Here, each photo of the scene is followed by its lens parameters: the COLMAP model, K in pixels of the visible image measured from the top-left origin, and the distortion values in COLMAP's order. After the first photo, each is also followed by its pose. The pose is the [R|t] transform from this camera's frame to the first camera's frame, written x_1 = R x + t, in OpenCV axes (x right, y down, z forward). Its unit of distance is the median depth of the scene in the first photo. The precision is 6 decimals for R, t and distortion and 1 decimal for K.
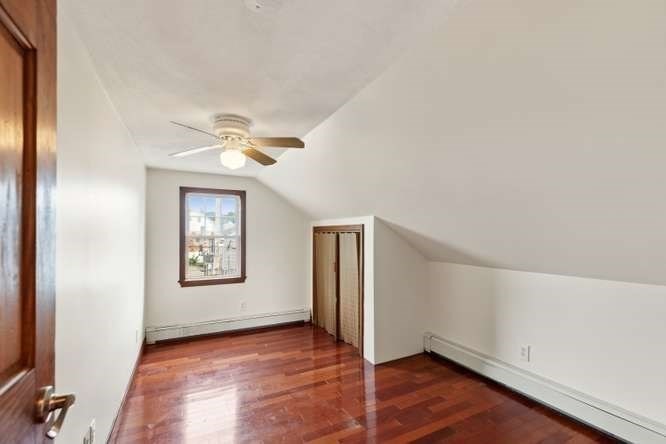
lens RADIAL K [[301.9, 0, 333.2], [0, 301.9, 228.4], [0, 0, 1]] dist [0.016700, -0.005058]
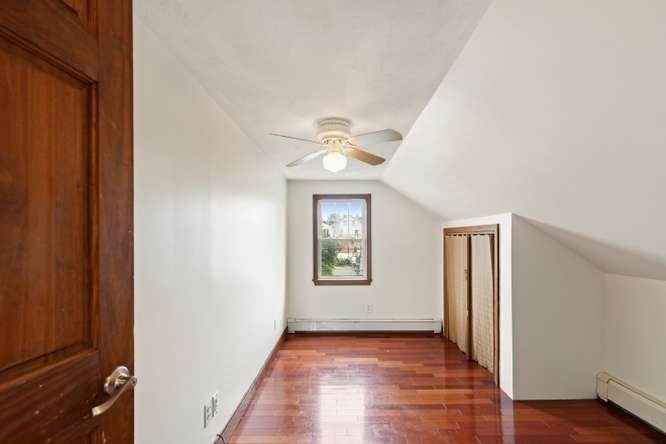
lens RADIAL K [[301.9, 0, 334.5], [0, 301.9, 227.9], [0, 0, 1]] dist [0.016700, -0.005058]
pose [[0.890786, -0.017634, -0.454081, 0.080769], [0.011005, 0.999791, -0.017237, 0.007041], [0.454290, 0.010358, 0.890794, 0.065116]]
